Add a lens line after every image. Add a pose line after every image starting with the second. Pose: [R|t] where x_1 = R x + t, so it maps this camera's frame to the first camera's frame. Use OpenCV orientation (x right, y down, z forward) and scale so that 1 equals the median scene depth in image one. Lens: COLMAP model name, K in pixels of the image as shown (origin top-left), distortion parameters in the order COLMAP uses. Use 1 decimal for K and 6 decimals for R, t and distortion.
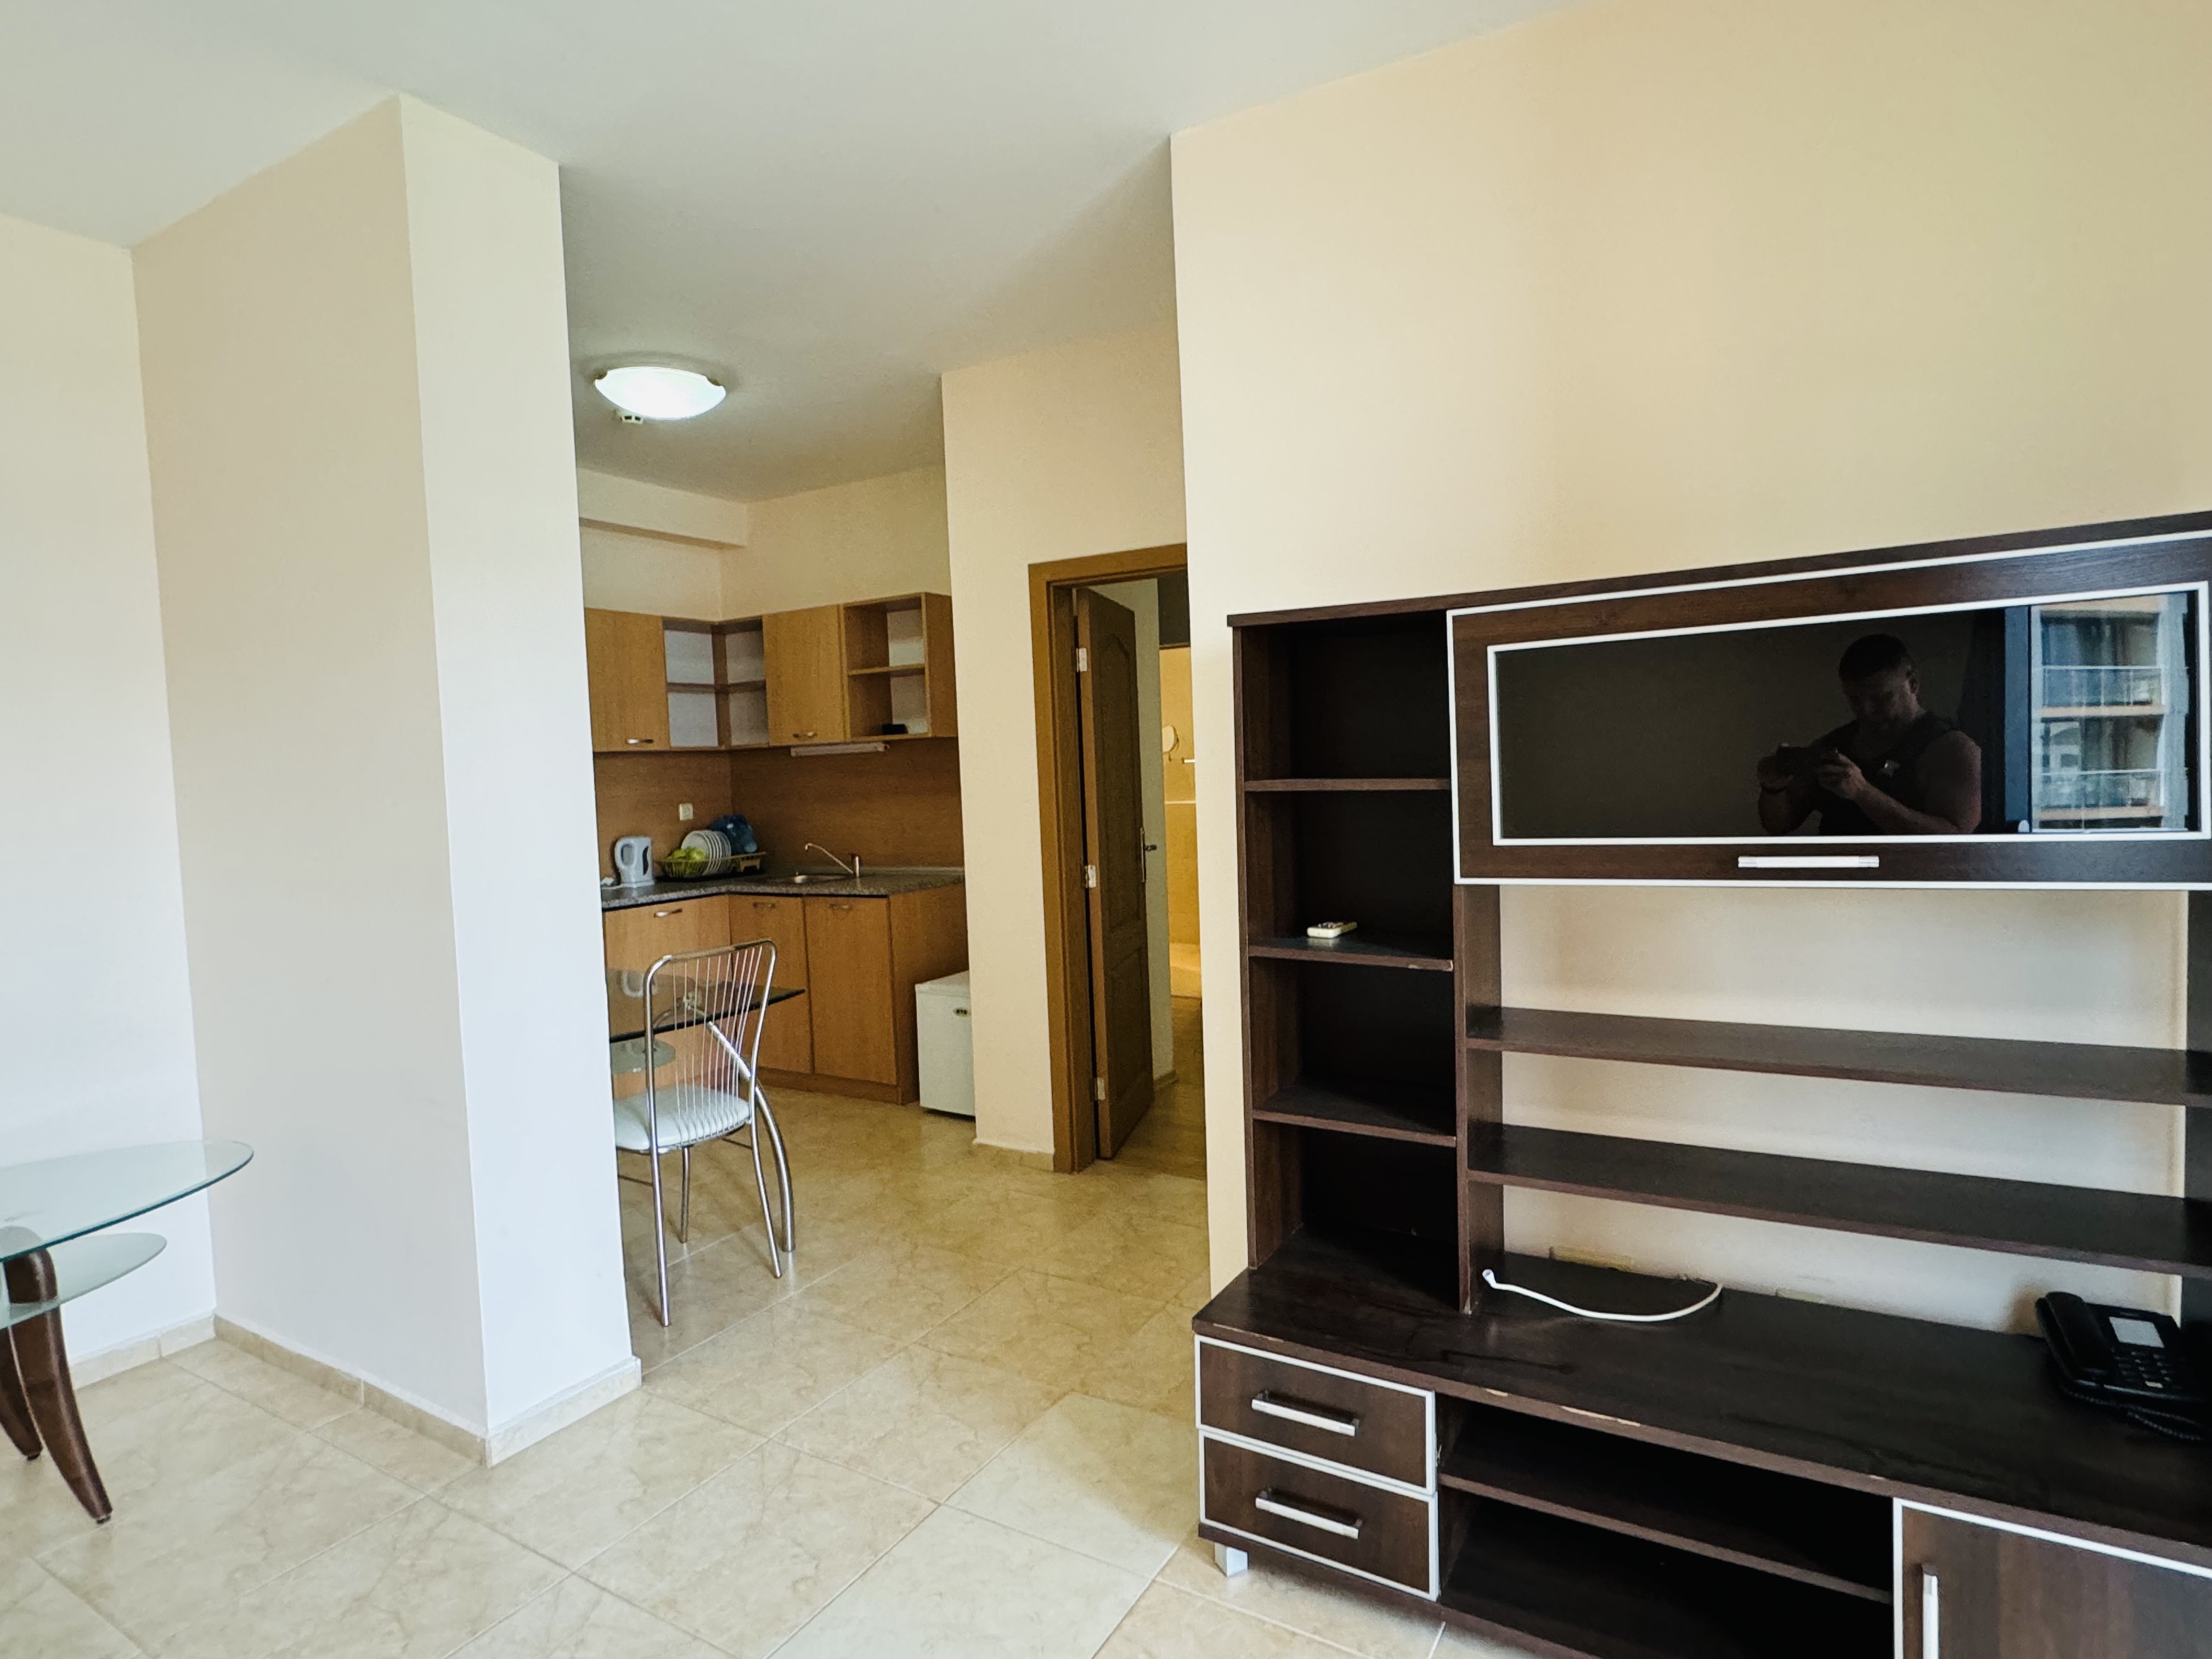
lens RADIAL K [[1145.5, 0, 1106.0], [0, 1145.5, 829.5], [0, 0, 1]] dist [0.001306, -0.000007]
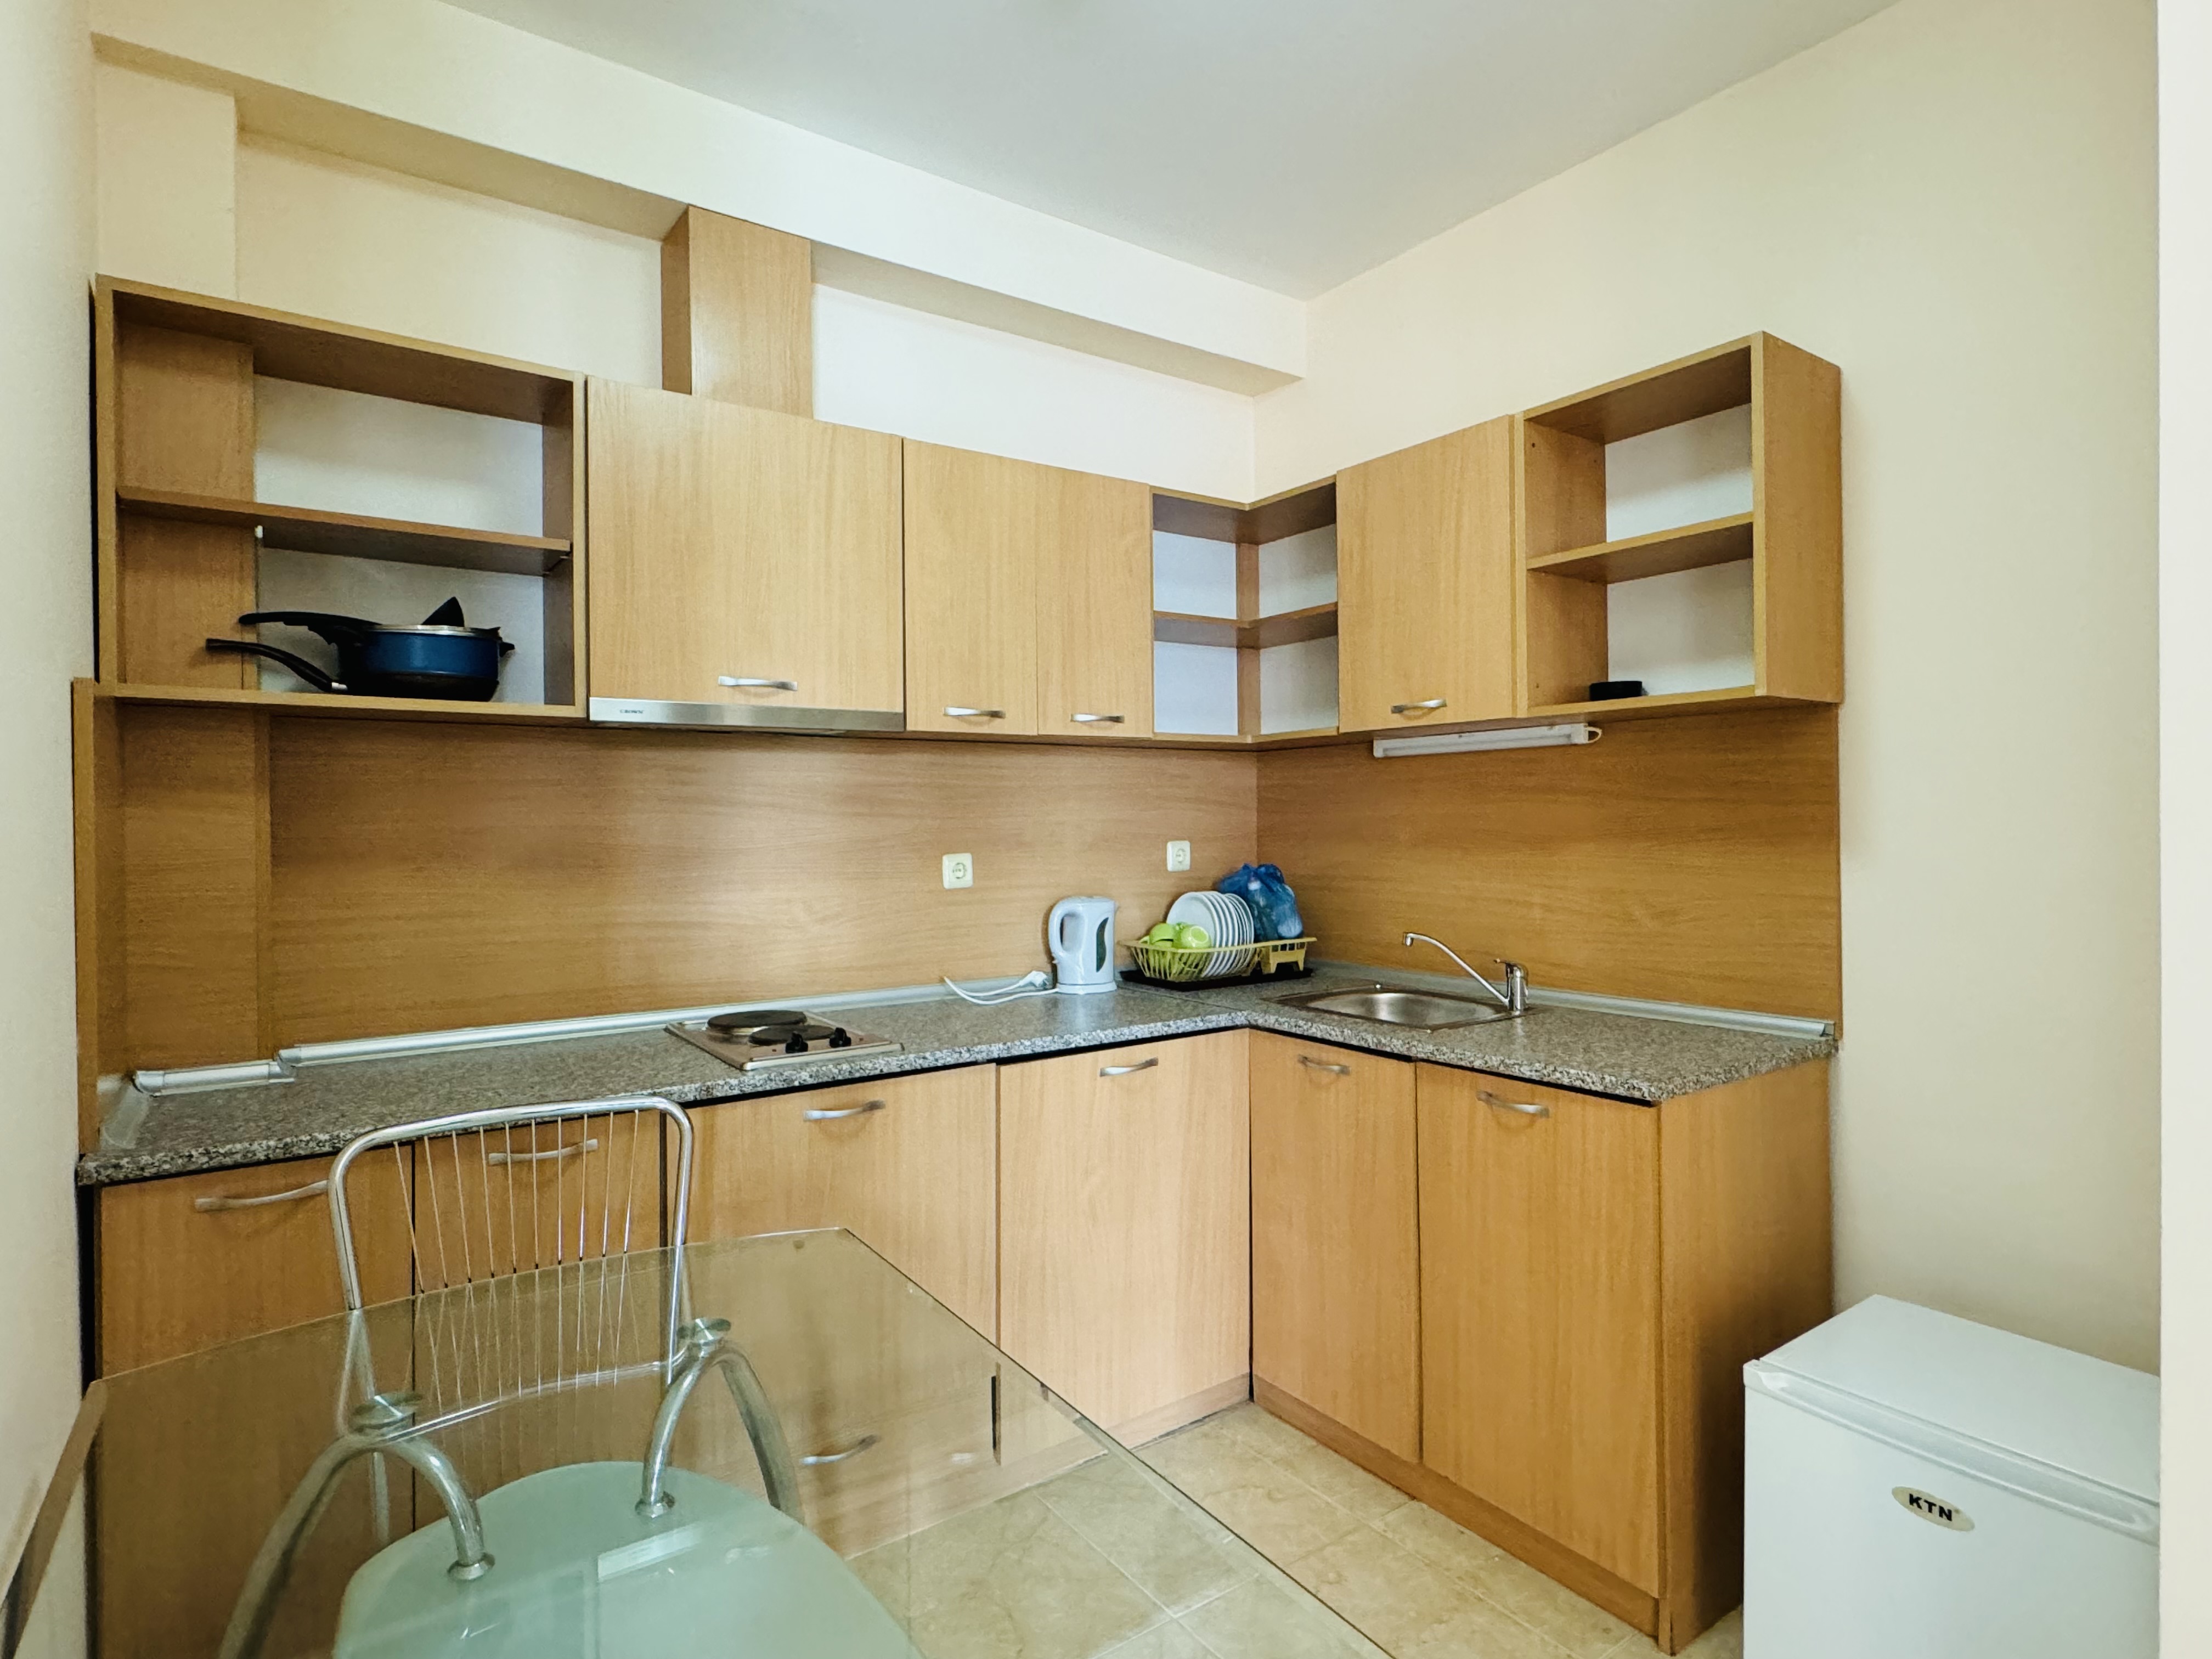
lens RADIAL K [[1145.5, 0, 1106.0], [0, 1145.5, 829.5], [0, 0, 1]] dist [0.001306, -0.000007]
pose [[0.910944, 0.030471, -0.411403, -0.178685], [-0.044116, 0.998745, -0.023711, -0.013767], [0.410164, 0.039749, 0.911145, 0.502497]]
